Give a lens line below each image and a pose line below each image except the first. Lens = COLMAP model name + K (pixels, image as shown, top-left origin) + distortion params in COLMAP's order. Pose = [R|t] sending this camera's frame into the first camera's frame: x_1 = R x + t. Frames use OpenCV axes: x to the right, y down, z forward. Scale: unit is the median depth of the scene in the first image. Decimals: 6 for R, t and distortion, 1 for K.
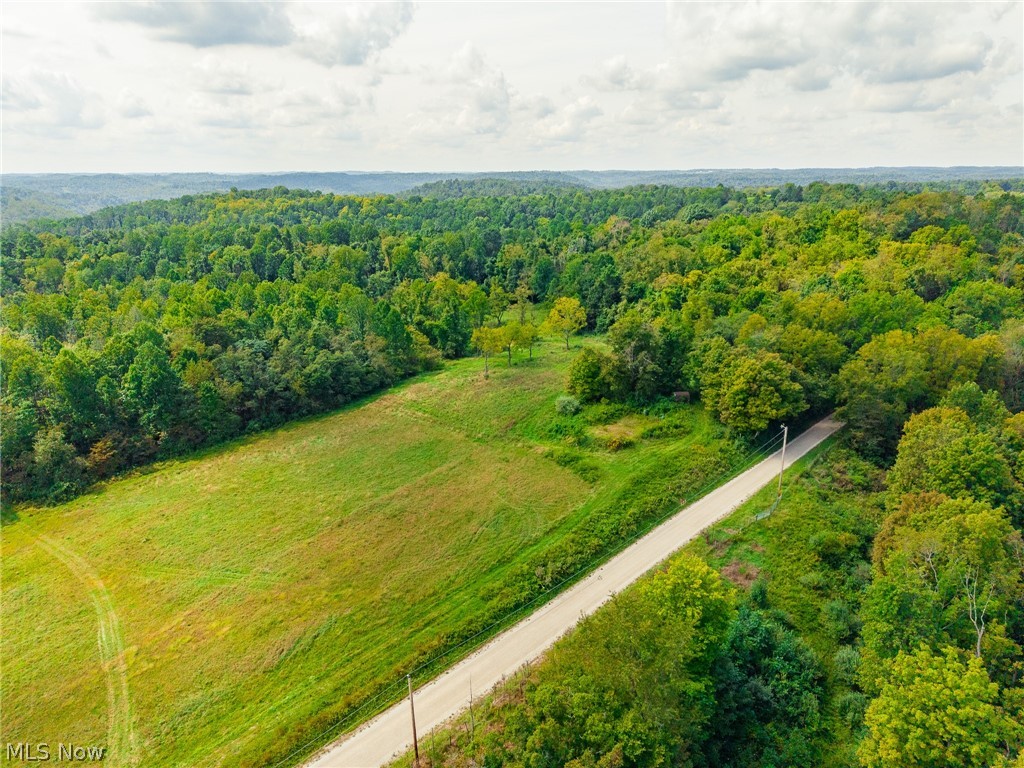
lens RADIAL K [[686.3, 0, 510.5], [0, 686.3, 387.4], [0, 0, 1]] dist [0.036595, -0.033176]
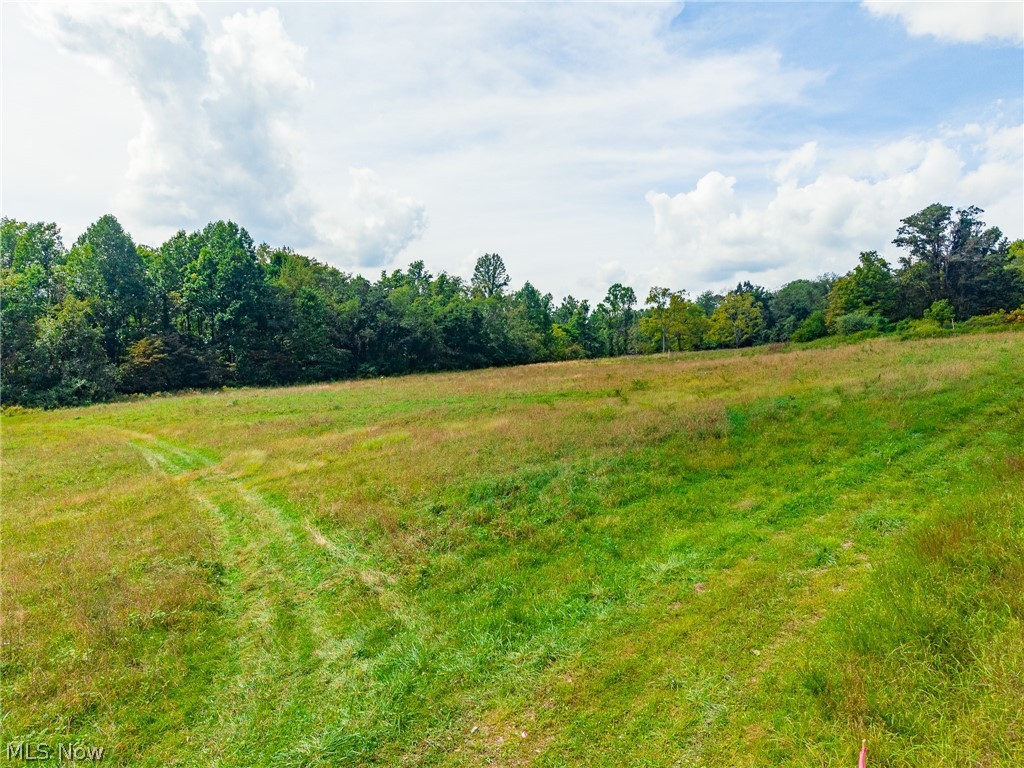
lens RADIAL K [[686.3, 0, 511.8], [0, 686.3, 385.8], [0, 0, 1]] dist [0.036595, -0.033176]
pose [[0.999972, -0.002892, 0.006839, -0.237142], [0.004702, 0.959455, -0.281823, 0.255756], [-0.005746, 0.281847, 0.959442, 0.369194]]
